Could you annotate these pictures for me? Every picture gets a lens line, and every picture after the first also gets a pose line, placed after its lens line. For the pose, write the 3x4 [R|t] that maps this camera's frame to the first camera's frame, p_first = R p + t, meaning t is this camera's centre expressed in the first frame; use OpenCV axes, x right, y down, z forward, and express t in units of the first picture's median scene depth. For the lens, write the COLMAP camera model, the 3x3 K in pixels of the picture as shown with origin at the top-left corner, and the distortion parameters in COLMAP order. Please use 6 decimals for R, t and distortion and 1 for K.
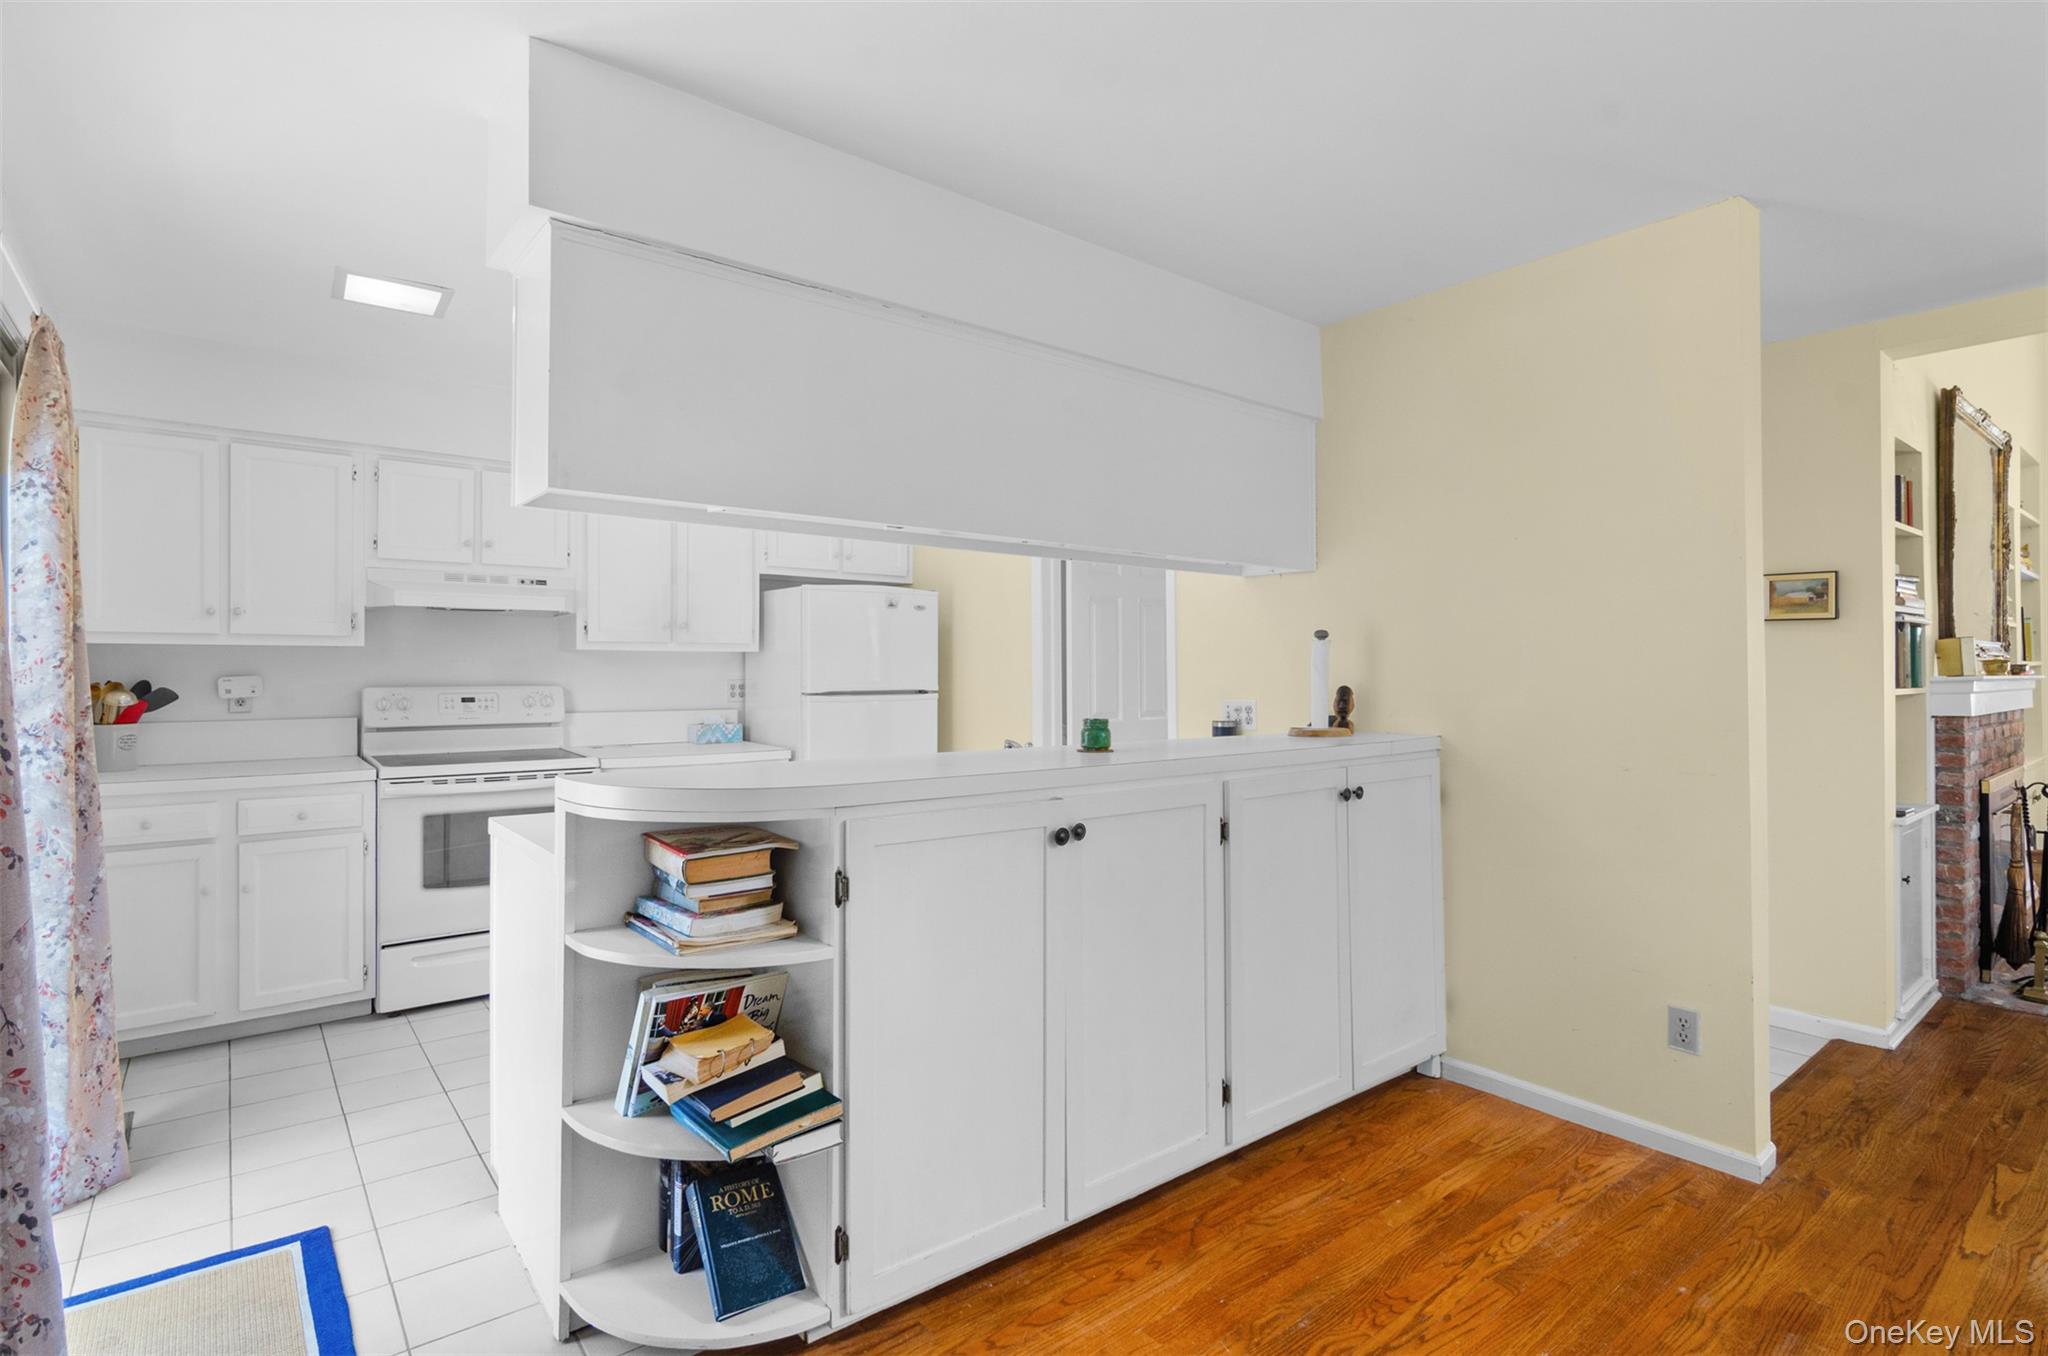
lens RADIAL K [[994.8, 0, 1029.2], [0, 994.8, 672.0], [0, 0, 1]] dist [-0.001052, 0.000000]
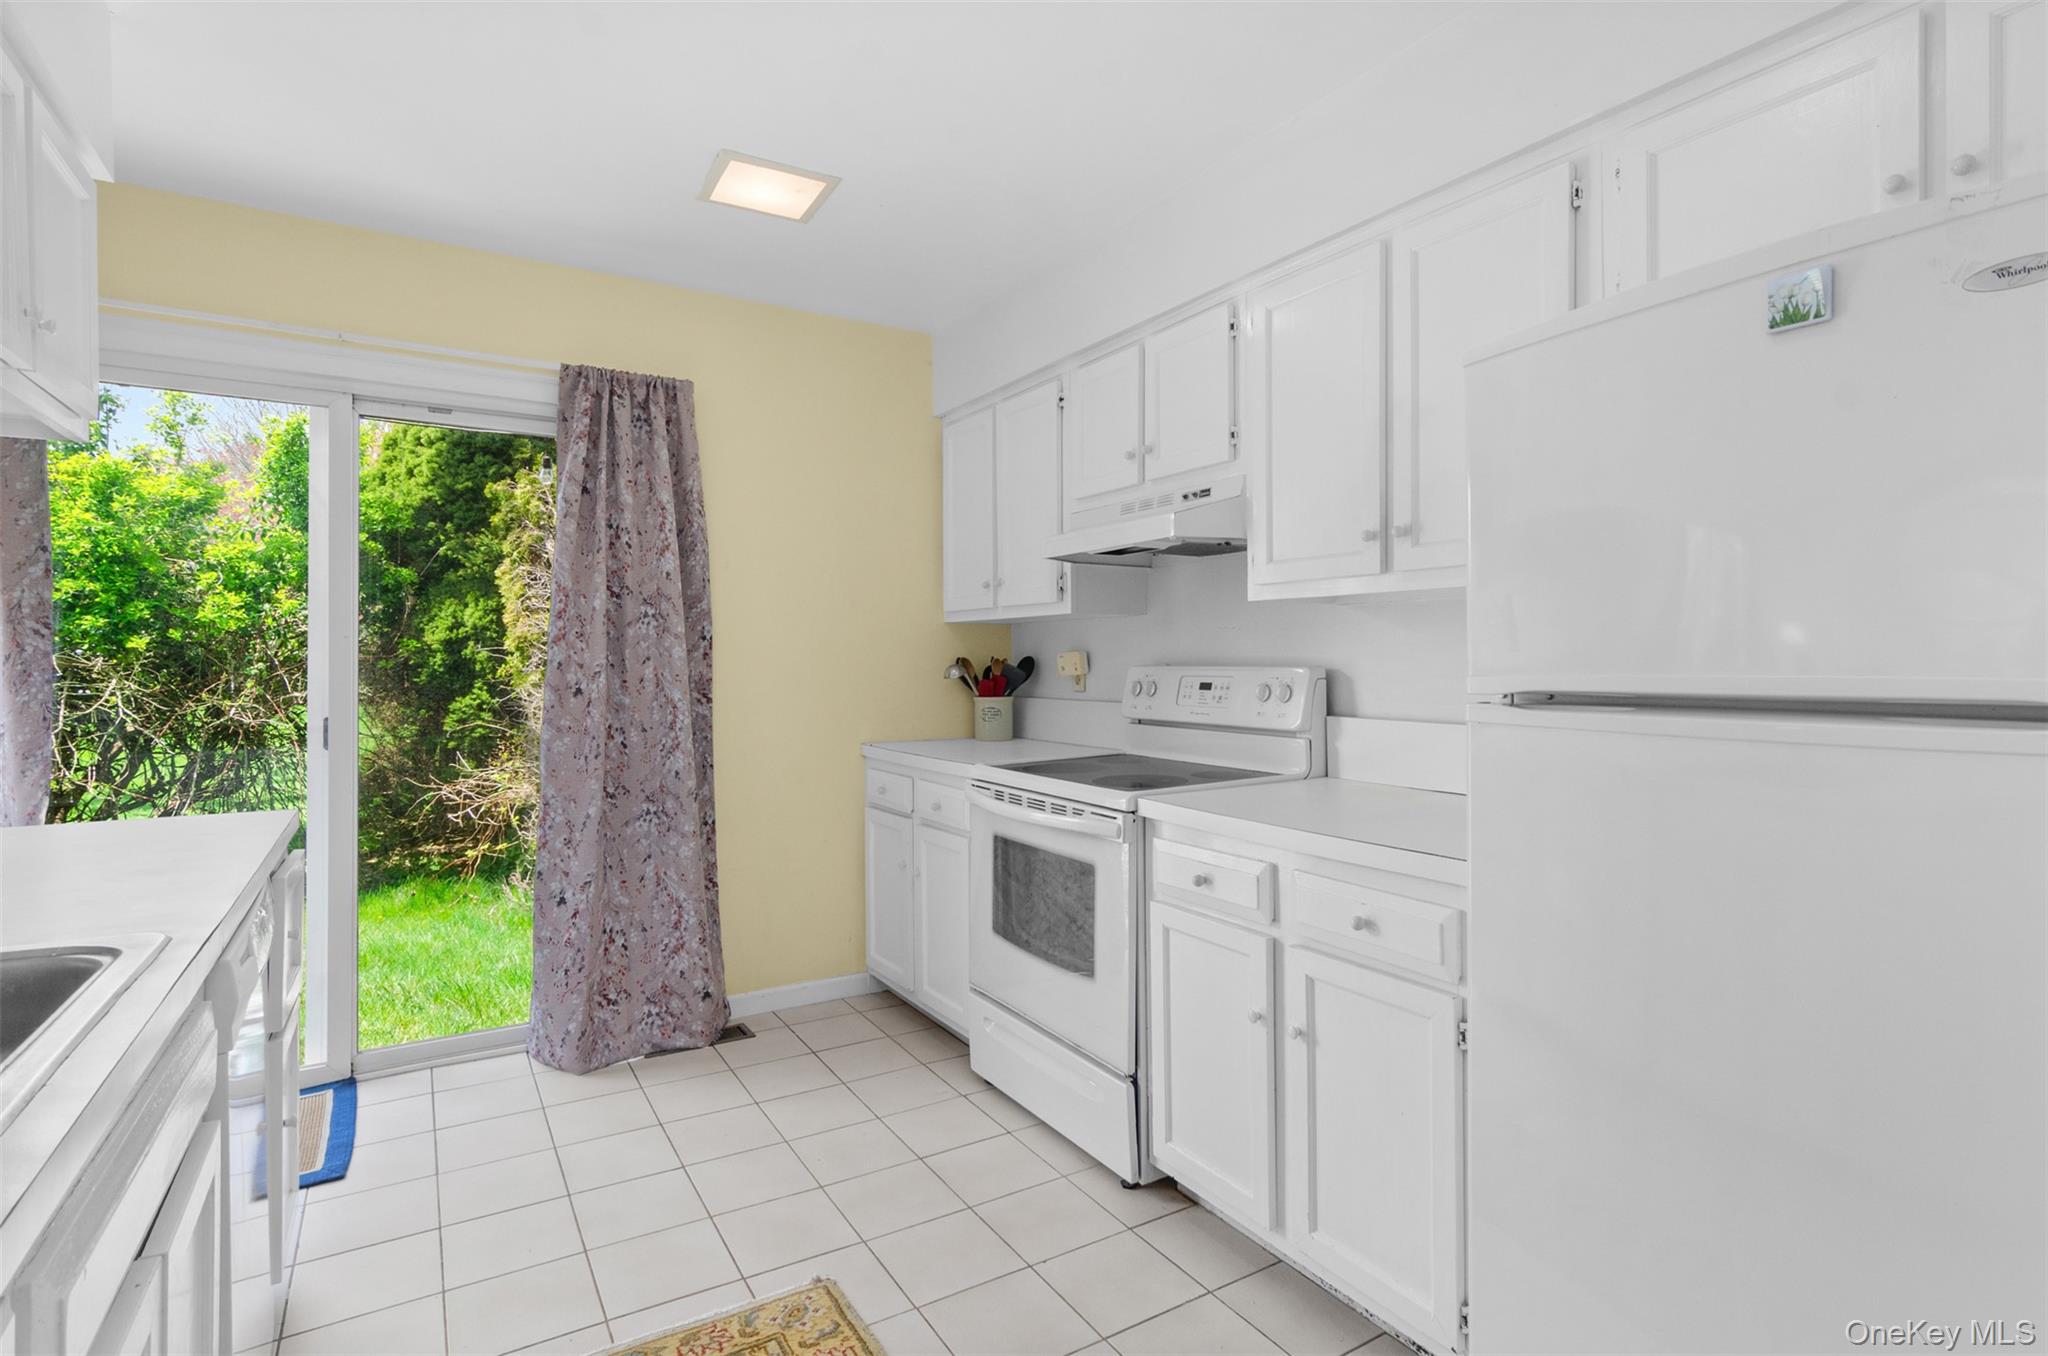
lens RADIAL K [[994.8, 0, 1024.2], [0, 994.8, 668.6], [0, 0, 1]] dist [-0.001052, 0.000000]
pose [[-0.115306, 0.006274, -0.993310, 0.122107], [0.001153, 0.999980, 0.006183, 0.012570], [0.993329, -0.000432, -0.115311, 0.996799]]
